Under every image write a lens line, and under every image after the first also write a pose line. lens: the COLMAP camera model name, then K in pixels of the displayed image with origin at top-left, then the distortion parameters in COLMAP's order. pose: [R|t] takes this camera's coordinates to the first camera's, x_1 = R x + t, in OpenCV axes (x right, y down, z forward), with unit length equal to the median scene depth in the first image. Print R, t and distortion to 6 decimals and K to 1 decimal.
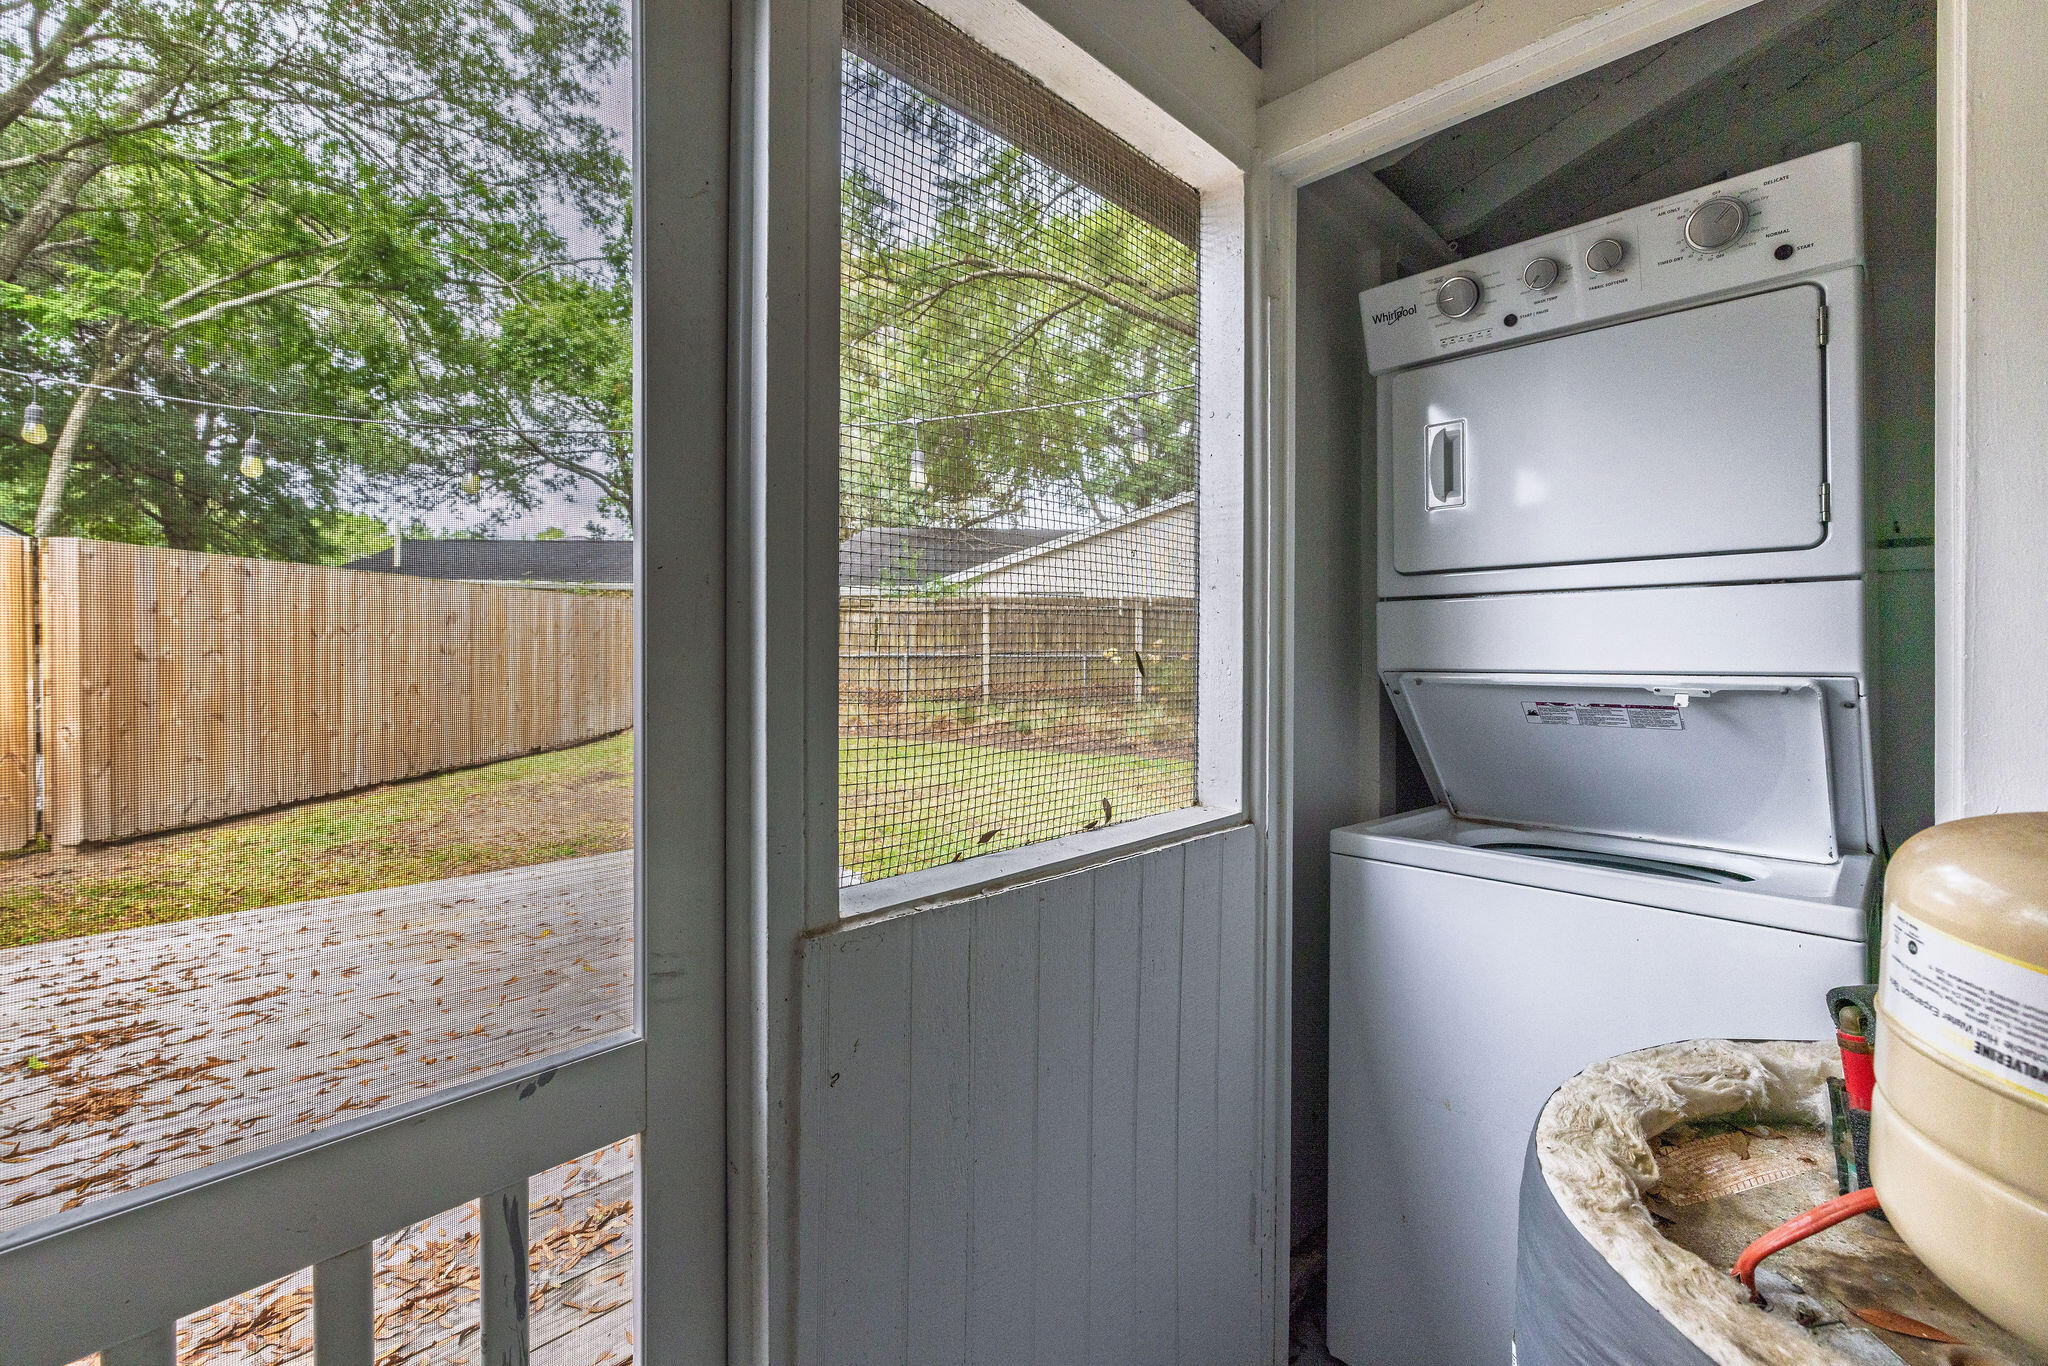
lens RADIAL K [[874.1, 0, 1043.5], [0, 874.1, 653.5], [0, 0, 1]] dist [0.000760, -0.000714]
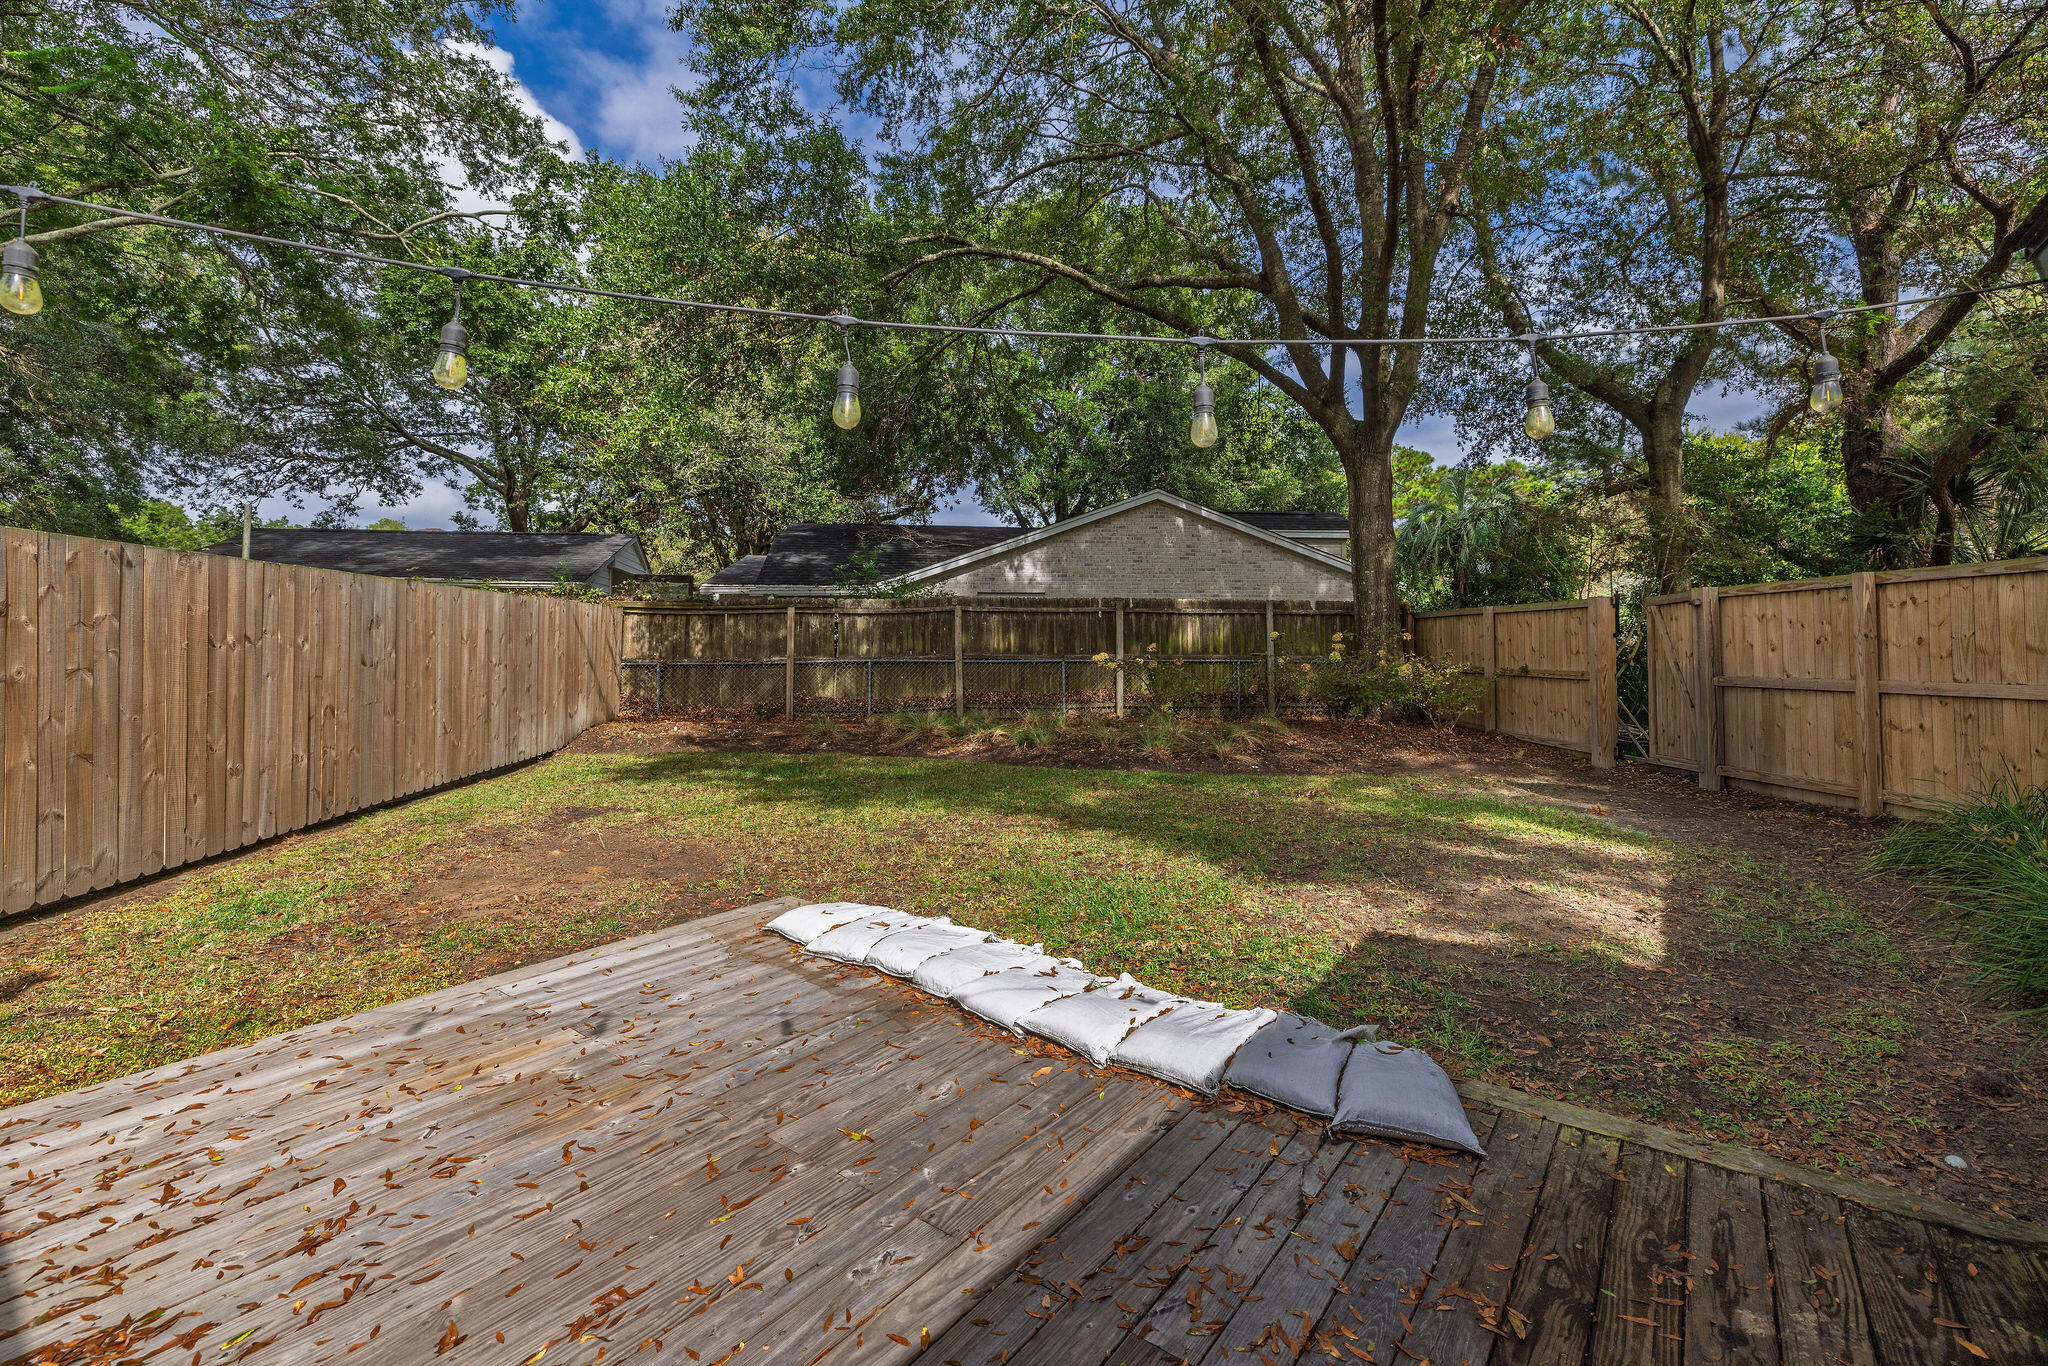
lens RADIAL K [[874.1, 0, 1032.6], [0, 874.1, 636.1], [0, 0, 1]] dist [0.000760, -0.000714]
pose [[0.991358, -0.002330, 0.131167, -0.094224], [0.005064, 0.999777, -0.020515, -0.003890], [-0.131090, 0.021002, 0.991148, 0.062131]]
